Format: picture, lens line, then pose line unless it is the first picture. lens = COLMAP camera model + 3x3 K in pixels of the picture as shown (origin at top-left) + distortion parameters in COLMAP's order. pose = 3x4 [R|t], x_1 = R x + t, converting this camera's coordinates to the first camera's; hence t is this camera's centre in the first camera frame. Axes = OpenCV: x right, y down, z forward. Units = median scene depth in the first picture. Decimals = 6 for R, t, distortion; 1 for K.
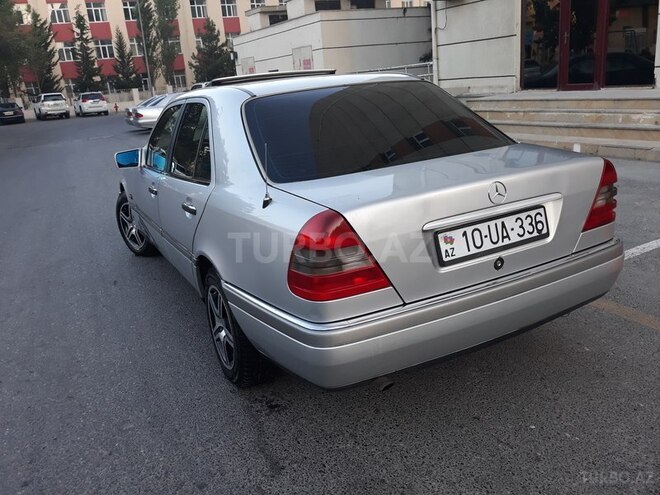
lens RADIAL K [[550.2, 0, 325.5], [0, 550.2, 247.1], [0, 0, 1]] dist [-0.010139, -0.001125]
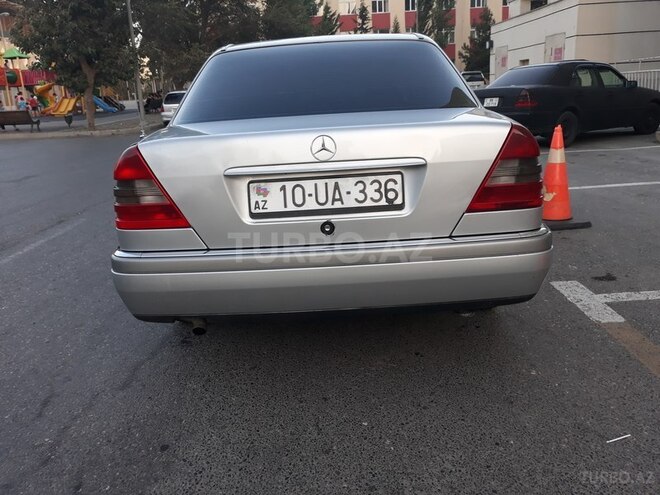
lens RADIAL K [[550.2, 0, 325.5], [0, 550.2, 247.1], [0, 0, 1]] dist [-0.010139, -0.001125]
pose [[0.892122, 0.160340, -0.422386, 0.700325], [-0.154058, 0.986835, 0.049221, 0.016948], [0.424718, 0.021161, 0.905079, 0.177575]]
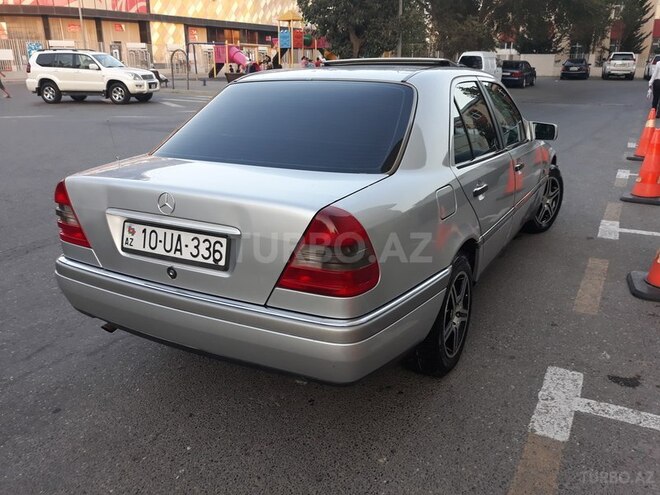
lens RADIAL K [[550.2, 0, 325.5], [0, 550.2, 247.1], [0, 0, 1]] dist [-0.010139, -0.001125]
pose [[0.569605, 0.334615, -0.750721, 1.226031], [-0.279615, 0.937788, 0.205839, -0.303685], [0.772894, 0.092666, 0.627732, 0.575963]]
